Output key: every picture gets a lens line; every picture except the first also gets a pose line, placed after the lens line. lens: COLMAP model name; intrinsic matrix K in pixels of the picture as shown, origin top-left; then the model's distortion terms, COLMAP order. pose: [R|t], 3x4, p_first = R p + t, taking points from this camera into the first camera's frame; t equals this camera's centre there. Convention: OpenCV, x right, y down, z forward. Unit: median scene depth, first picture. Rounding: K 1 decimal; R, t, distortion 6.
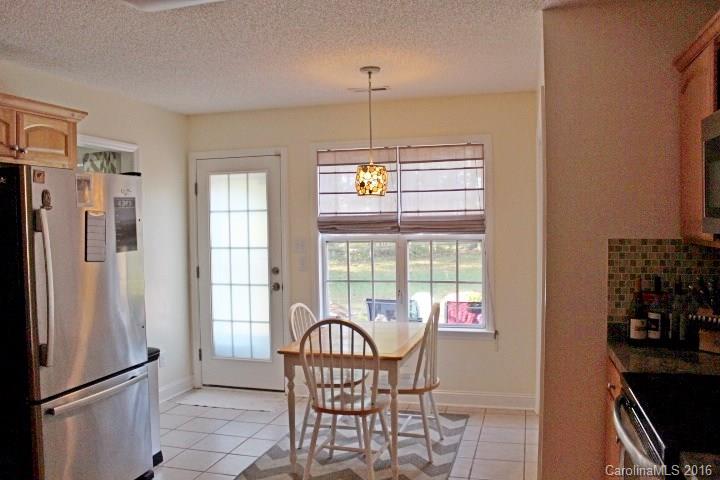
lens RADIAL K [[604.3, 0, 360.0], [0, 604.3, 240.0], [0, 0, 1]] dist [-0.159308, 0.151188]
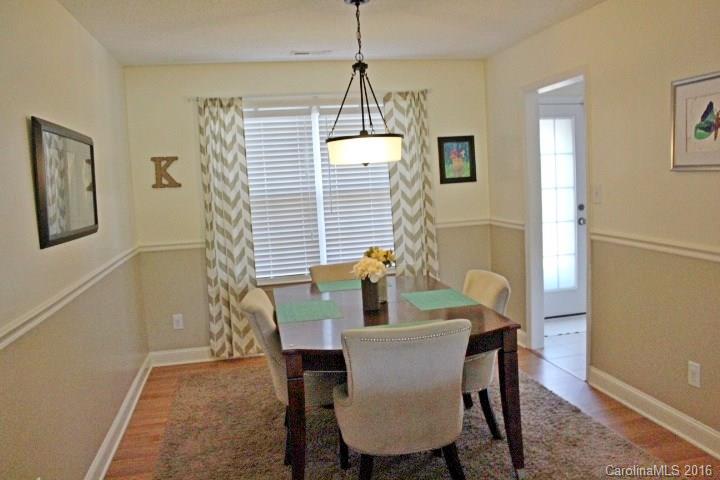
lens RADIAL K [[604.3, 0, 360.0], [0, 604.3, 240.0], [0, 0, 1]] dist [-0.159308, 0.151188]
pose [[0.886790, -0.078980, 0.455373, -0.955974], [0.055630, 0.996368, 0.064475, 0.017150], [-0.458811, -0.031843, 0.887963, 0.196392]]
